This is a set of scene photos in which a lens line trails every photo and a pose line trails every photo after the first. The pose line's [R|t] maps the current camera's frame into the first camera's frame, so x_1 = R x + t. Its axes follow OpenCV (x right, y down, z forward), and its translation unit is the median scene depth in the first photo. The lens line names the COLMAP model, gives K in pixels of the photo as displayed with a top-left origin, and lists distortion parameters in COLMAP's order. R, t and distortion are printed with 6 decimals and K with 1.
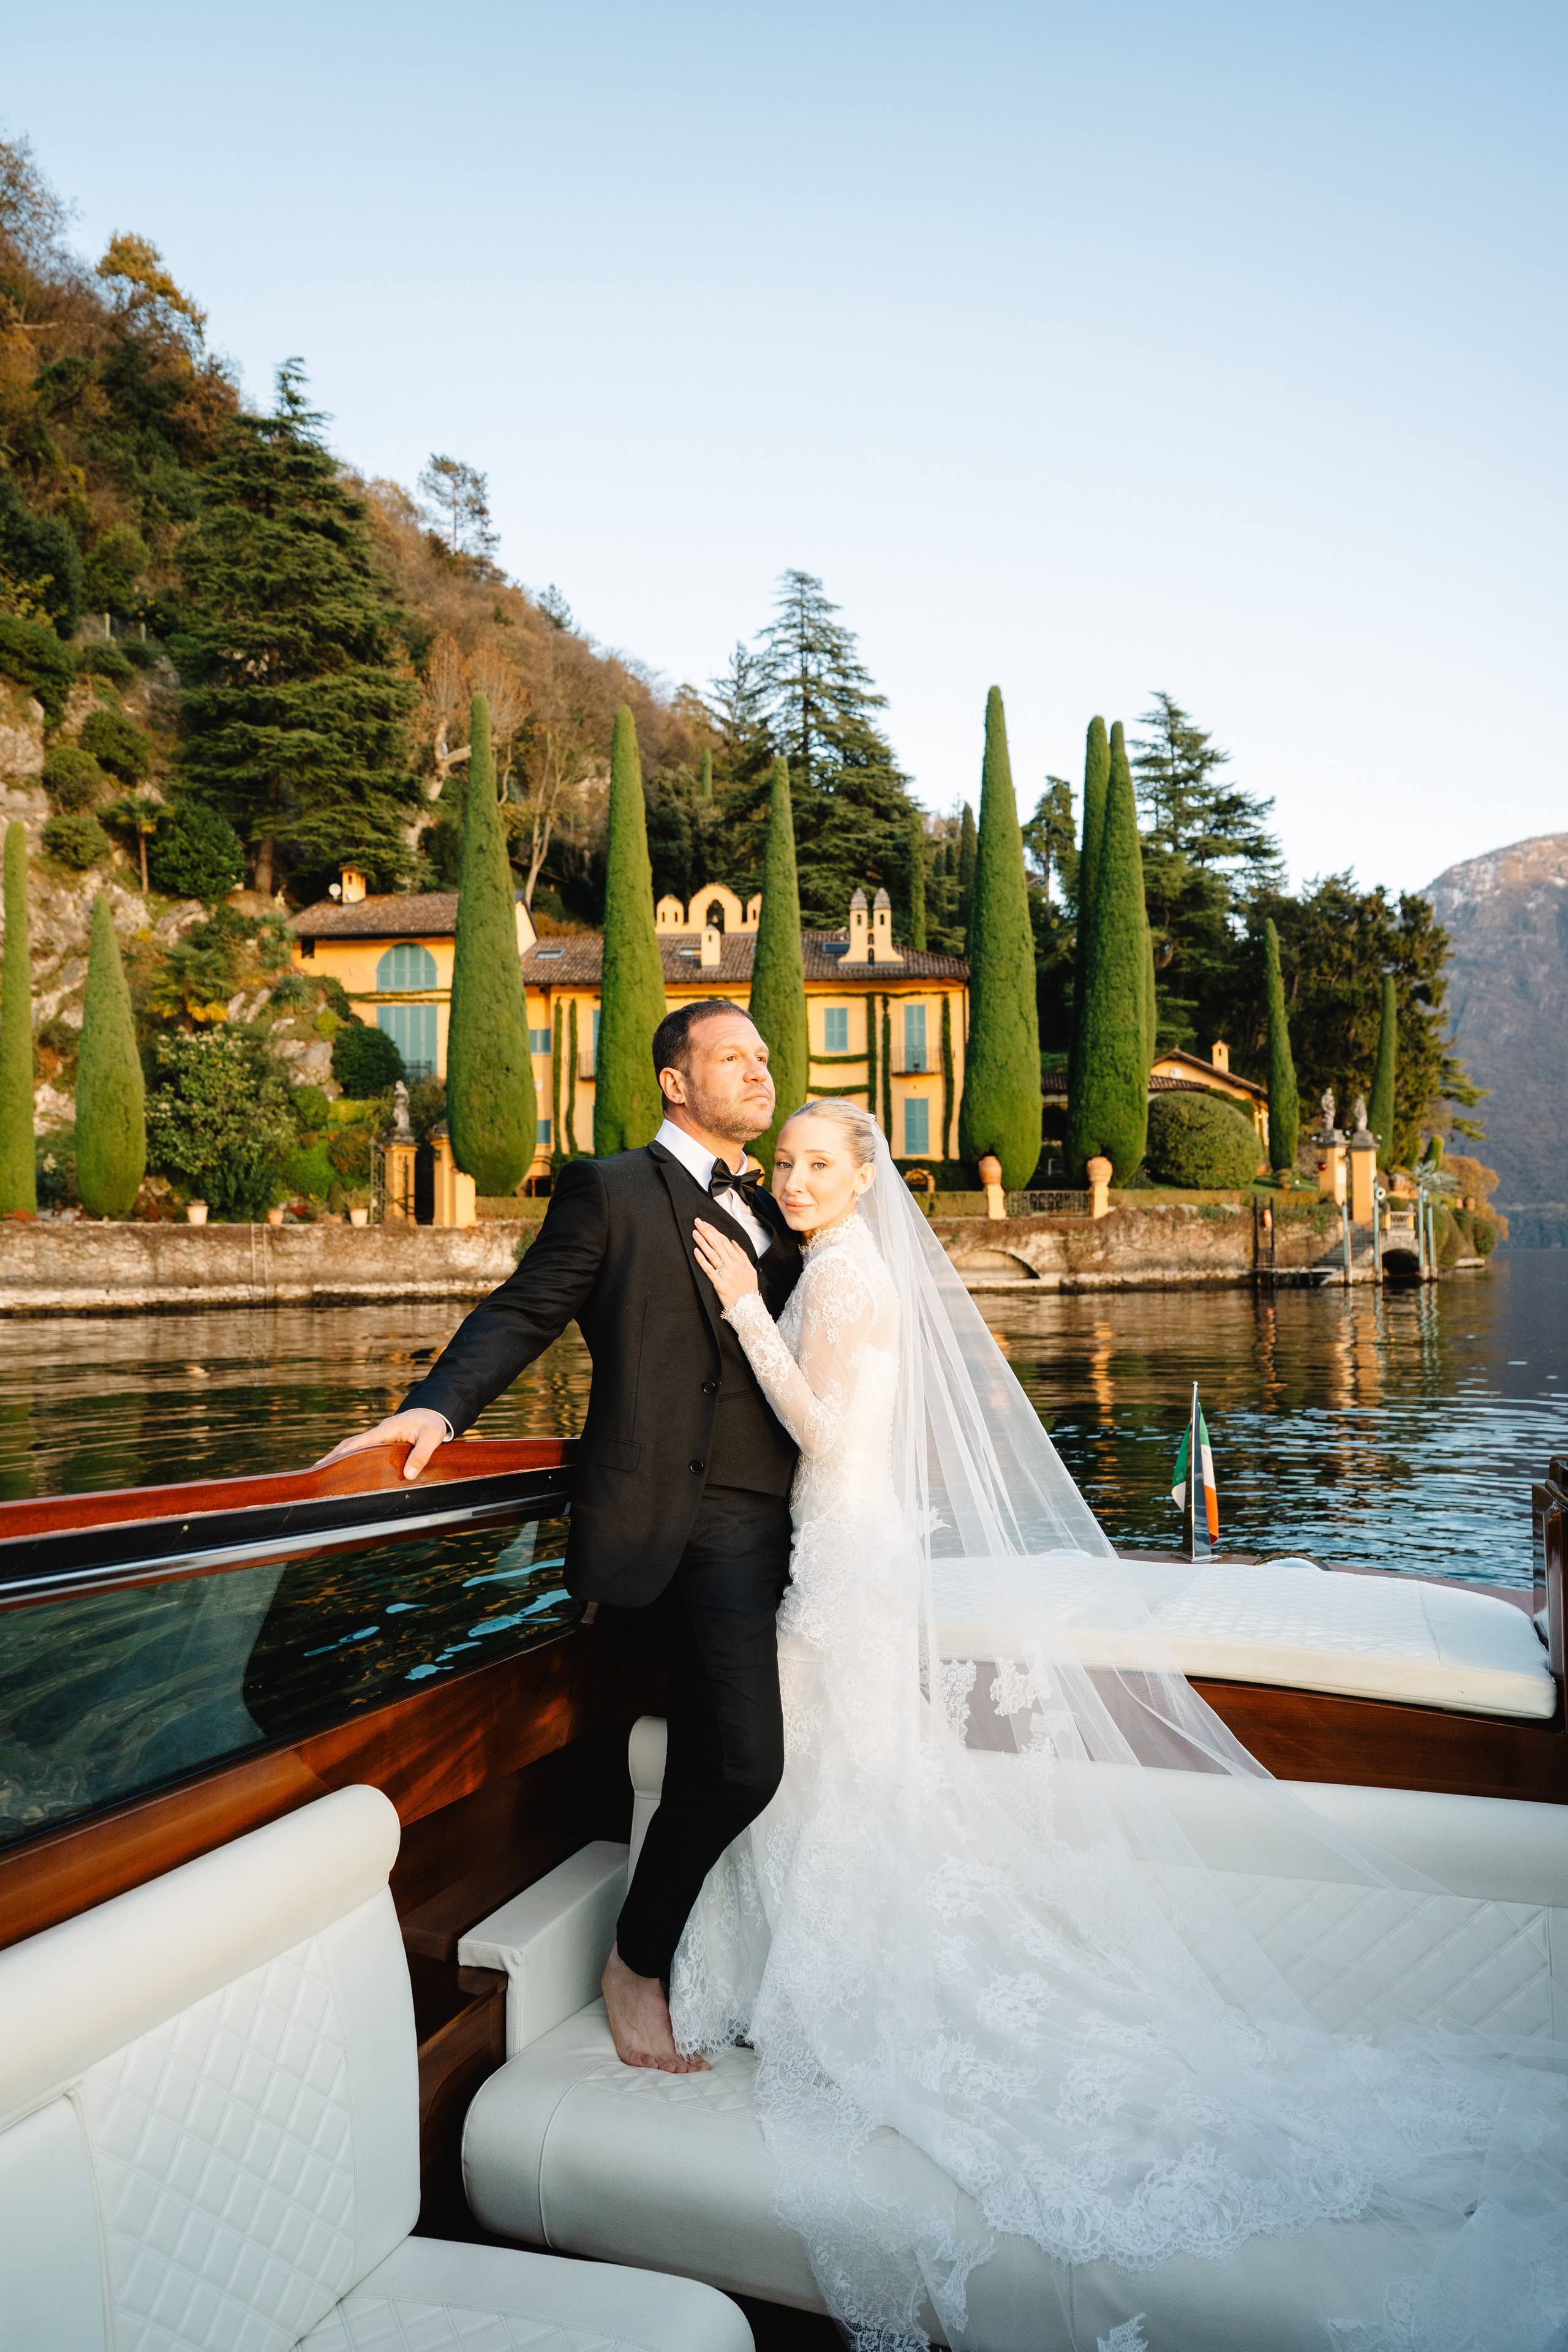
lens RADIAL K [[1582.2, 0, 780.7], [0, 1582.2, 1189.3], [0, 0, 1]] dist [-0.004180, 0.004109]
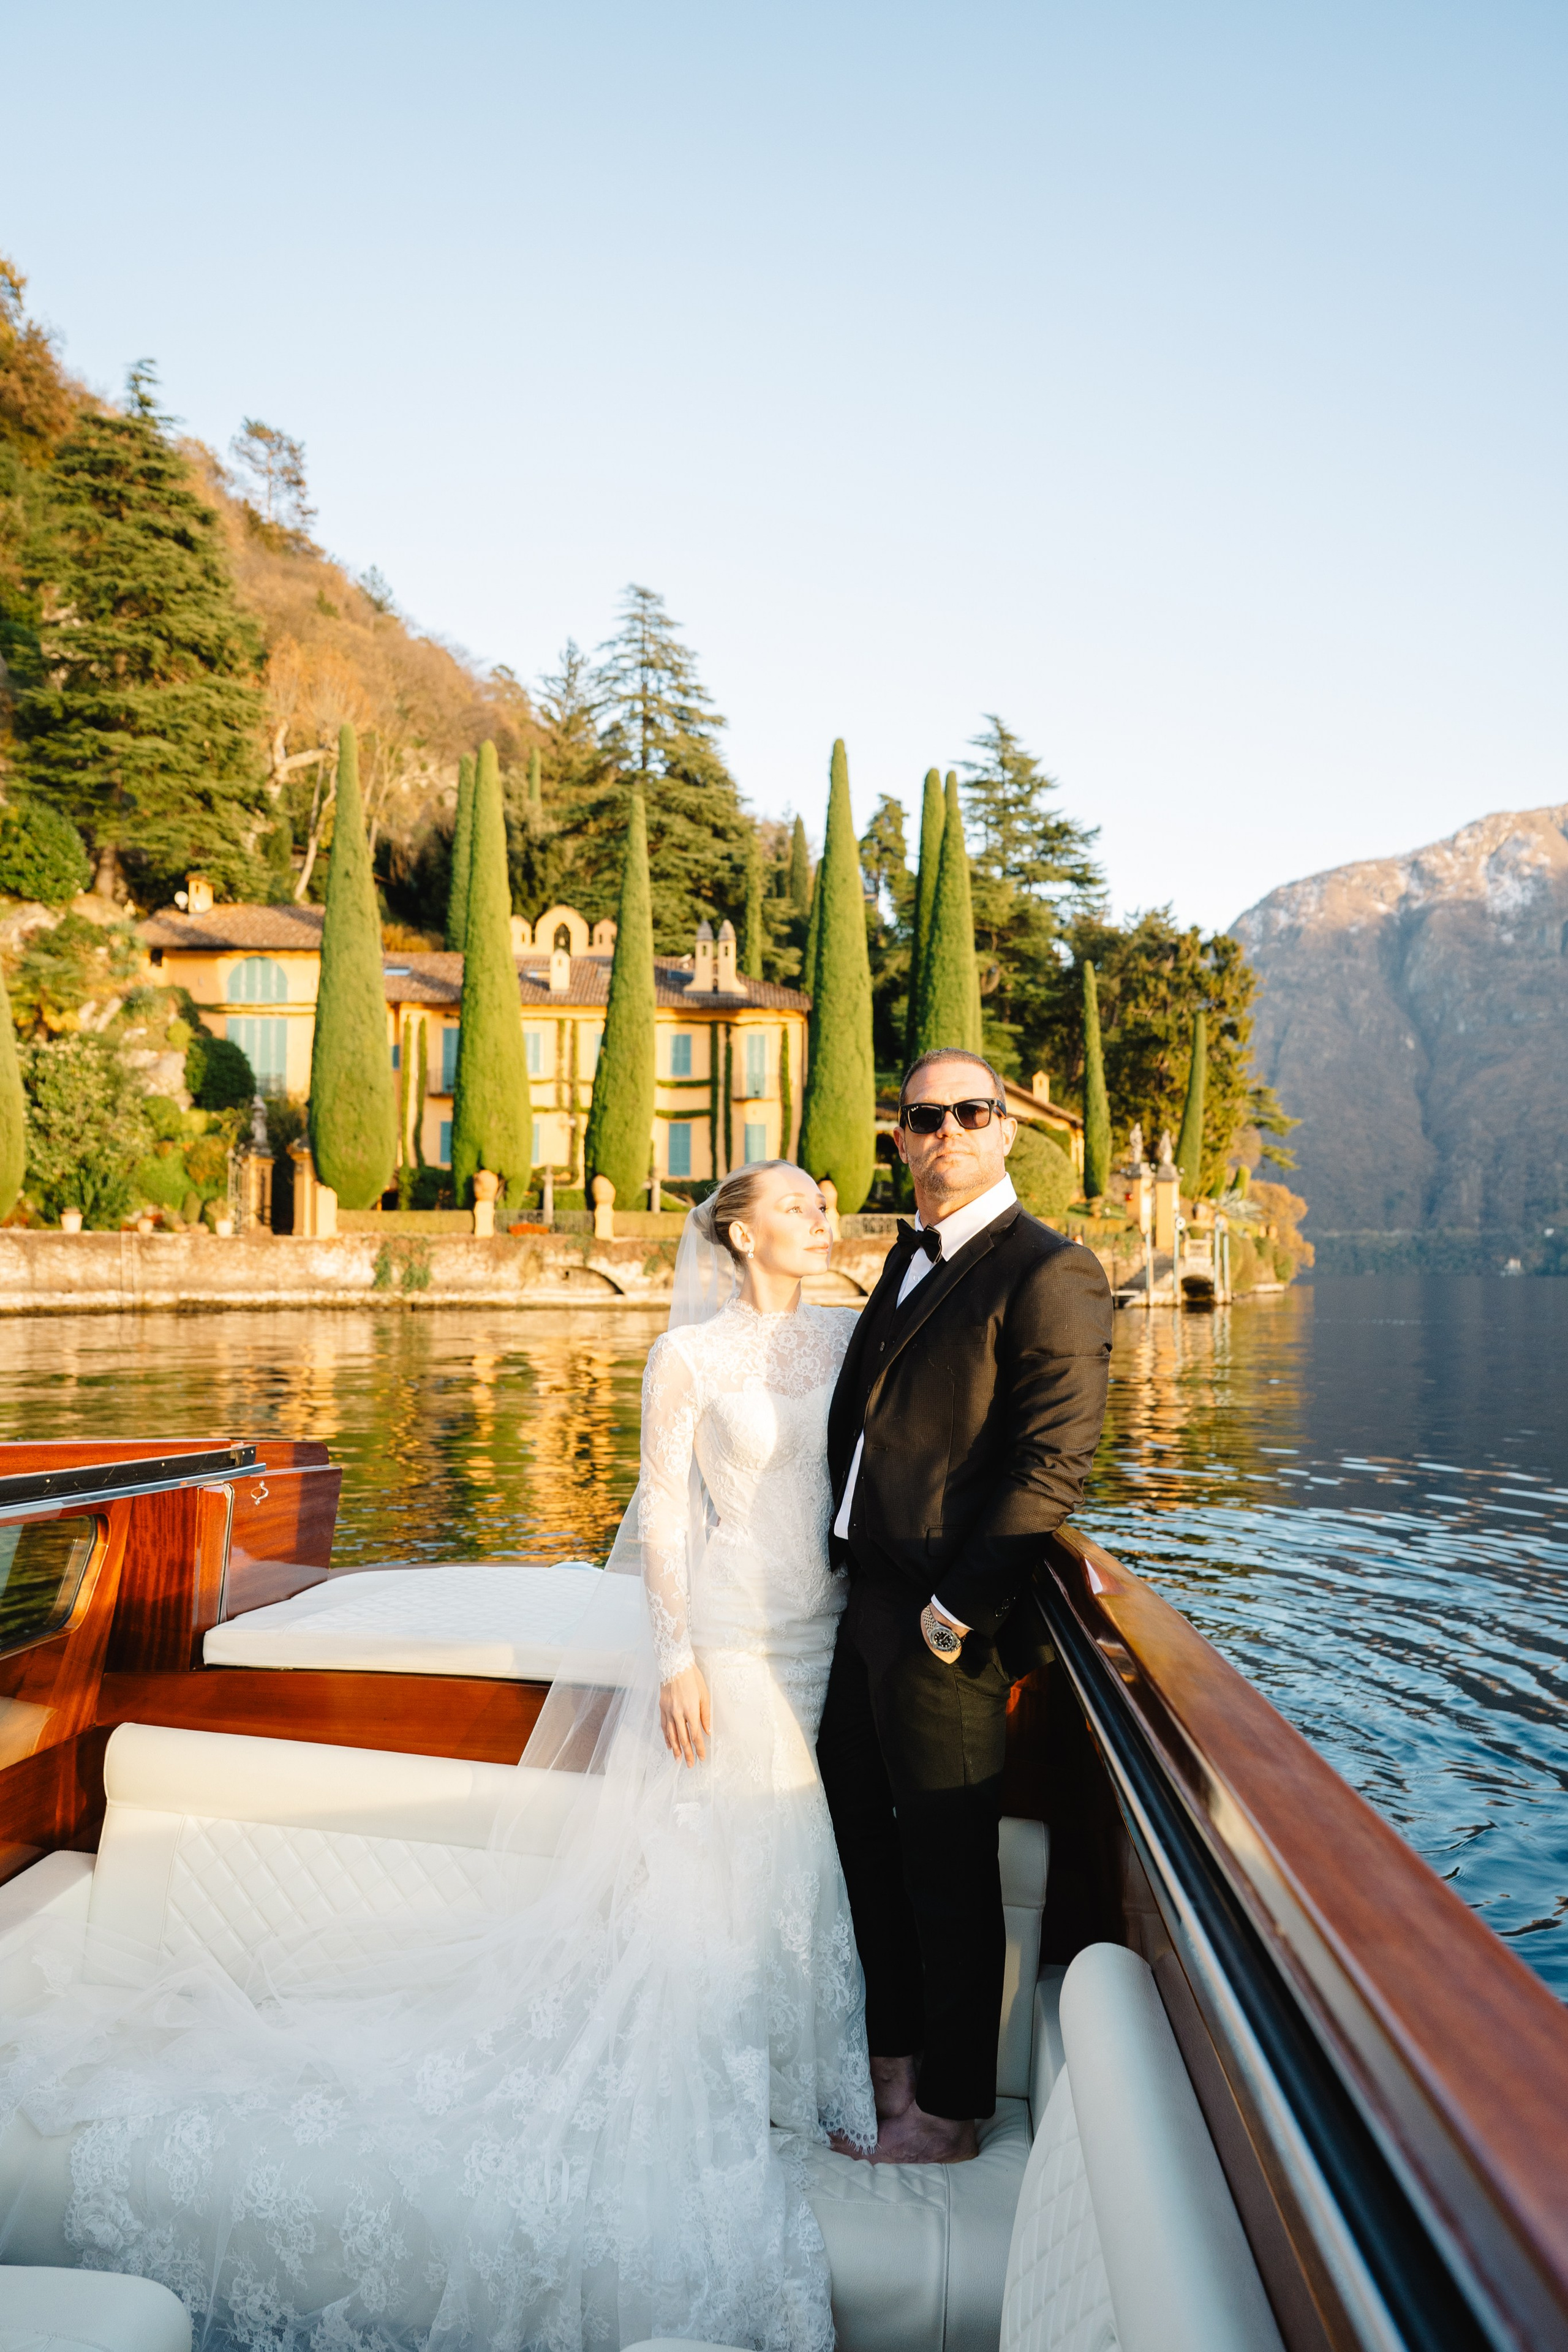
lens RADIAL K [[1690.9, 0, 783.5], [0, 1690.9, 1209.6], [0, 0, 1]] dist [-0.003751, 0.002660]
pose [[0.992712, 0.020768, 0.118706, -0.025323], [-0.021401, 0.999763, 0.004059, -0.004675], [-0.118594, -0.006570, 0.992921, -0.104913]]
